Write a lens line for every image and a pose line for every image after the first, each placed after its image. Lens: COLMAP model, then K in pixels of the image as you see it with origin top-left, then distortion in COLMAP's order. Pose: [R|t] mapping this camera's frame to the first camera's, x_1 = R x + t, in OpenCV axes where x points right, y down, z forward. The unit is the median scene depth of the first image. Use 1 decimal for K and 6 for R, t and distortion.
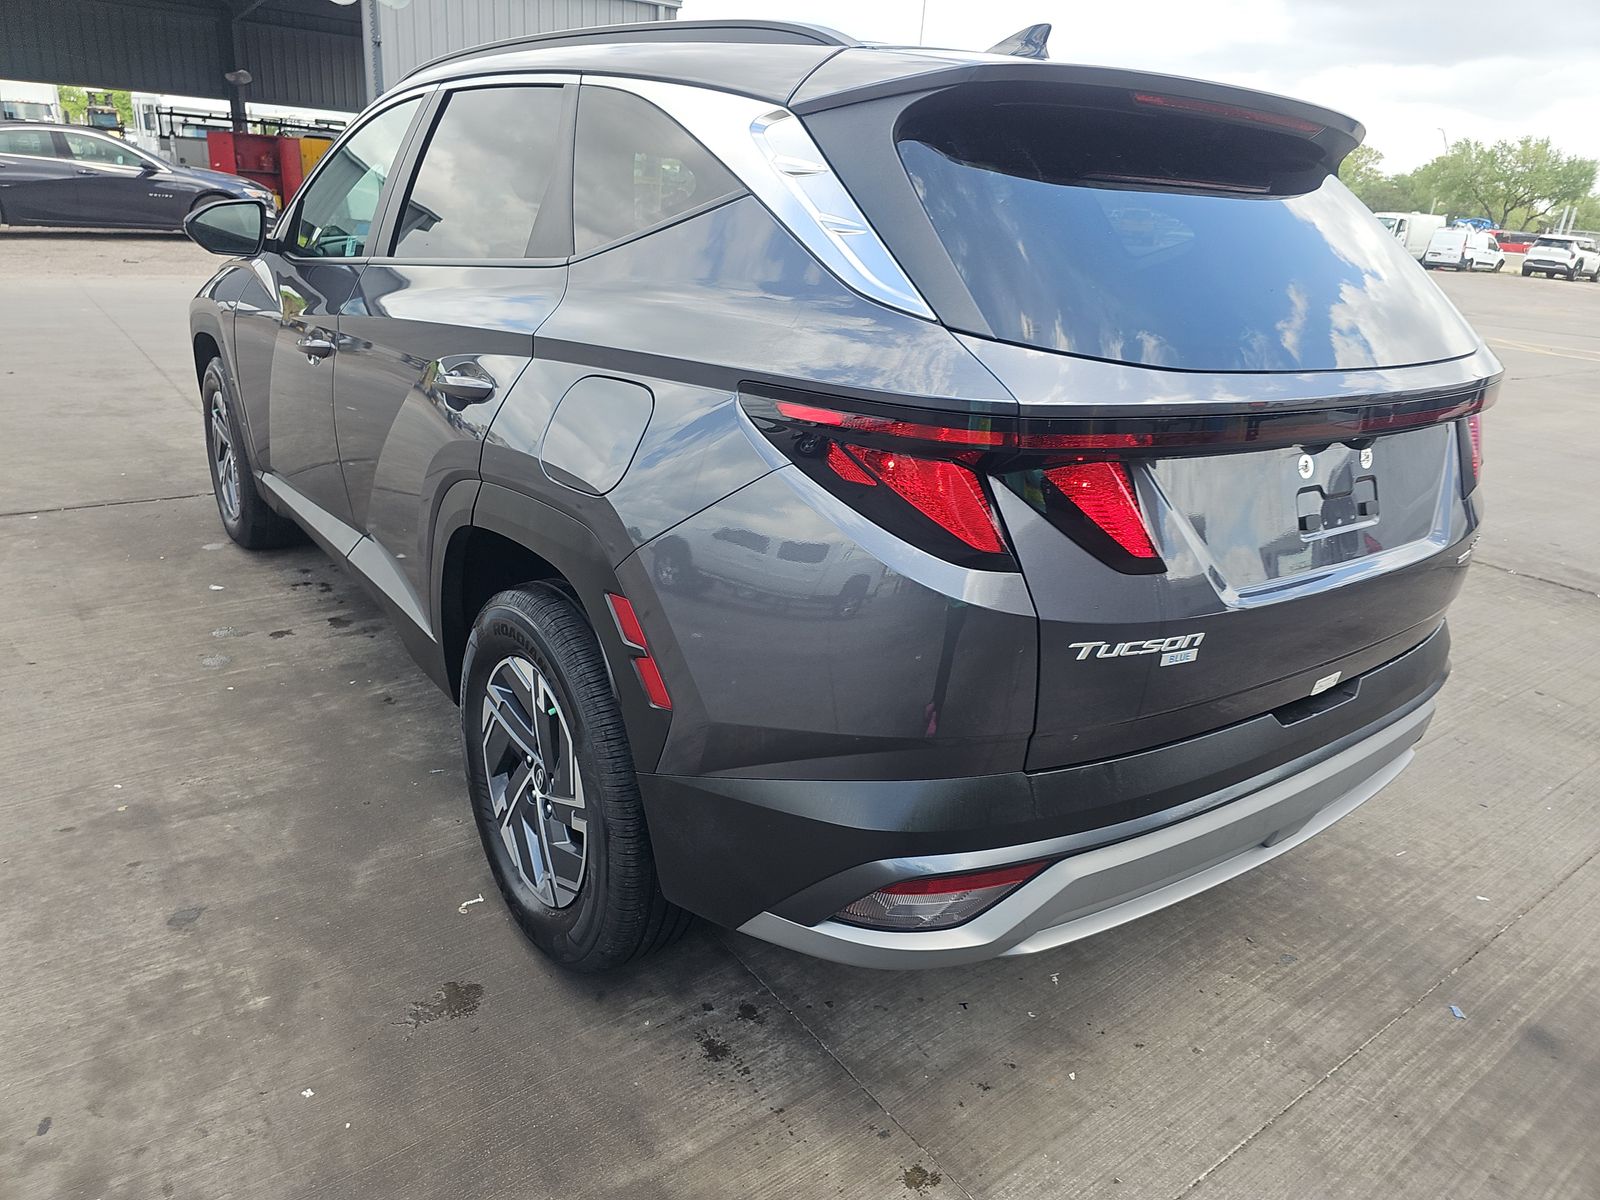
lens RADIAL K [[1064.4, 0, 811.8], [0, 1064.4, 594.6], [0, 0, 1]] dist [0.041213, -0.045805]
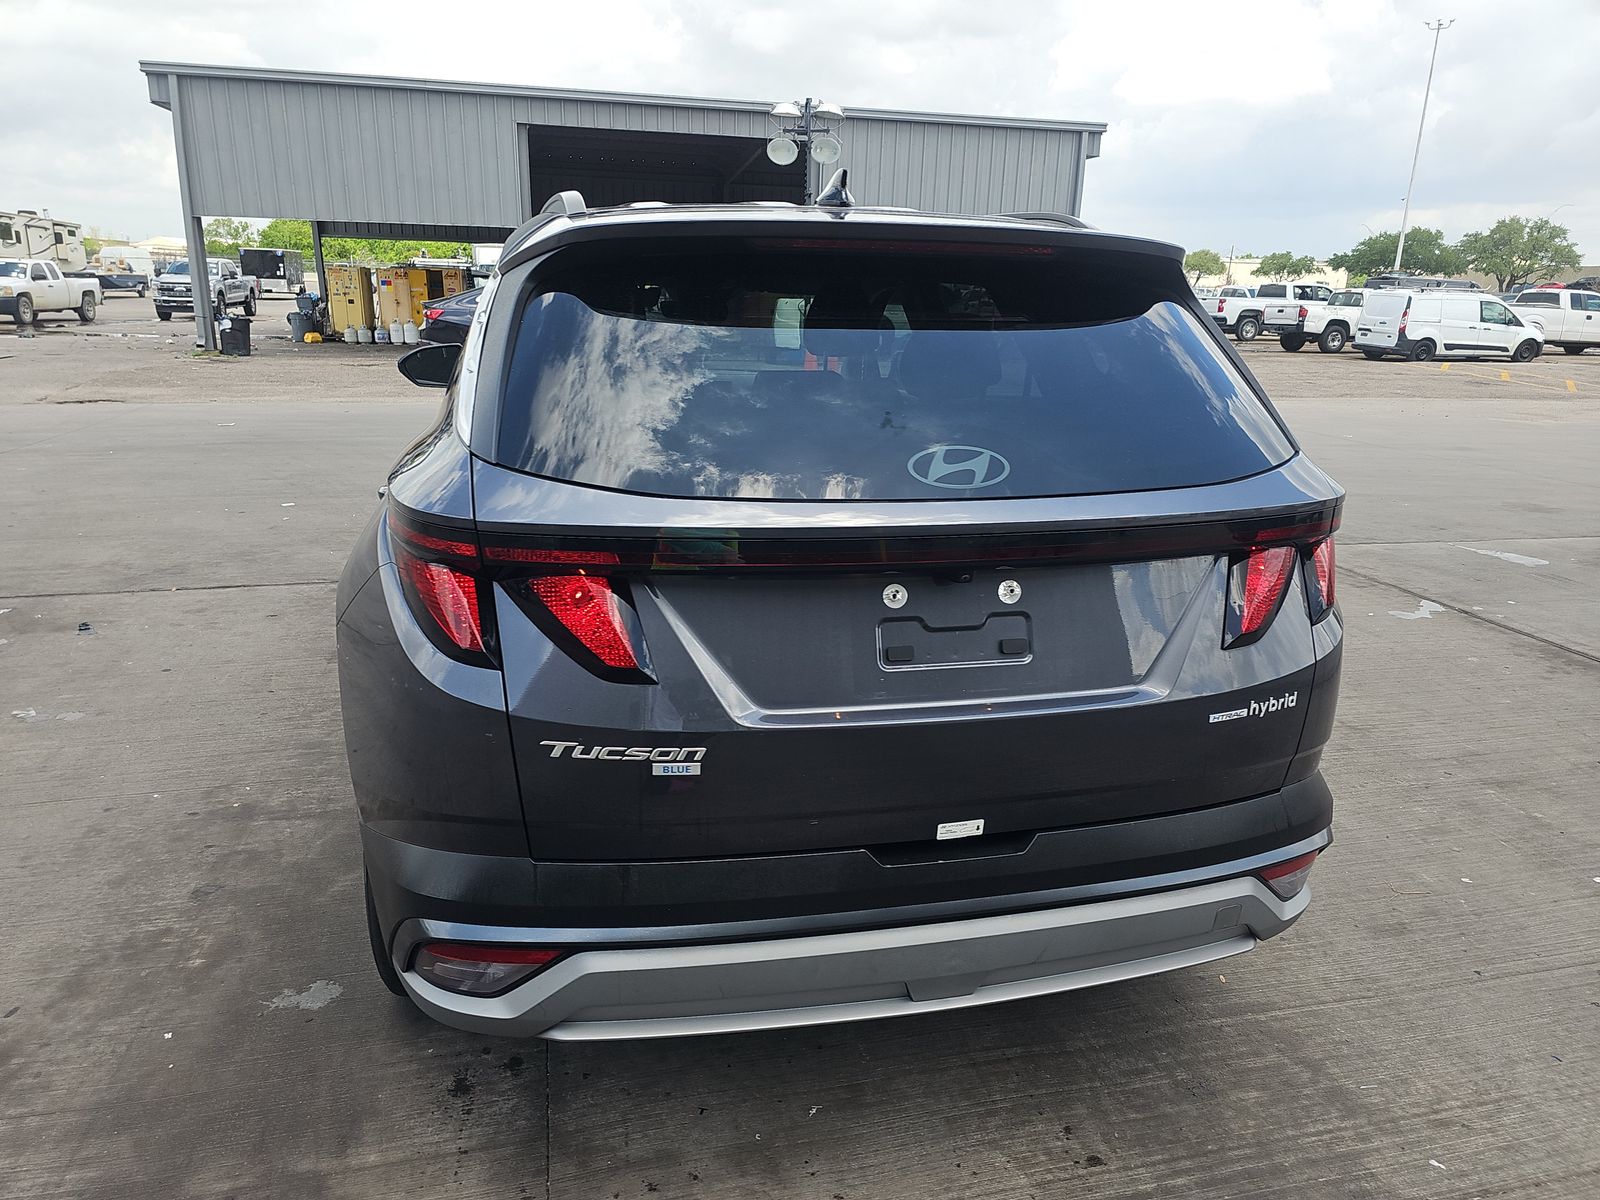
lens RADIAL K [[1060.5, 0, 806.4], [0, 1060.5, 598.7], [0, 0, 1]] dist [0.044505, -0.044227]
pose [[0.912312, 0.062322, -0.404725, 0.688226], [-0.100104, 0.992307, -0.072848, -0.033655], [0.397071, 0.106975, 0.911532, 0.081053]]
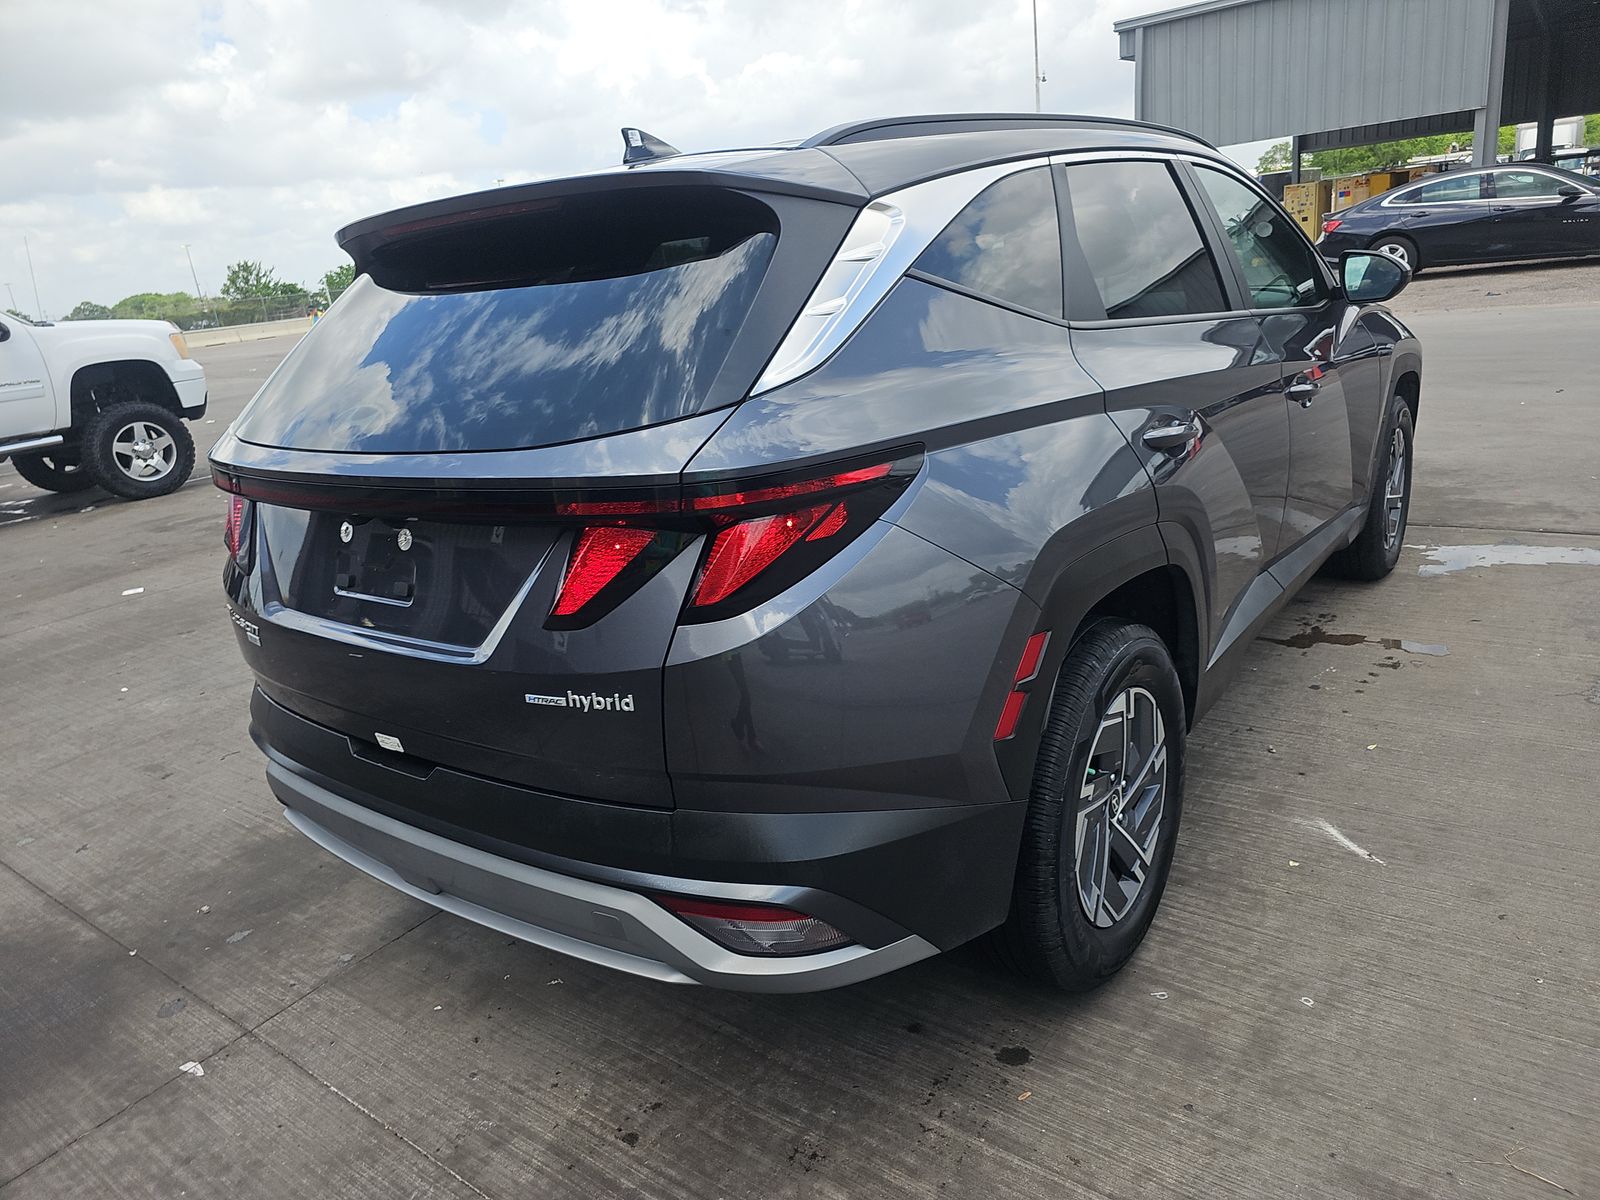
lens RADIAL K [[1064.4, 0, 811.8], [0, 1064.4, 594.6], [0, 0, 1]] dist [0.041213, -0.045805]
pose [[0.262903, 0.189977, -0.945934, 1.496150], [-0.209272, 0.968311, 0.136308, -0.278044], [0.941853, 0.162122, 0.294329, 1.014154]]
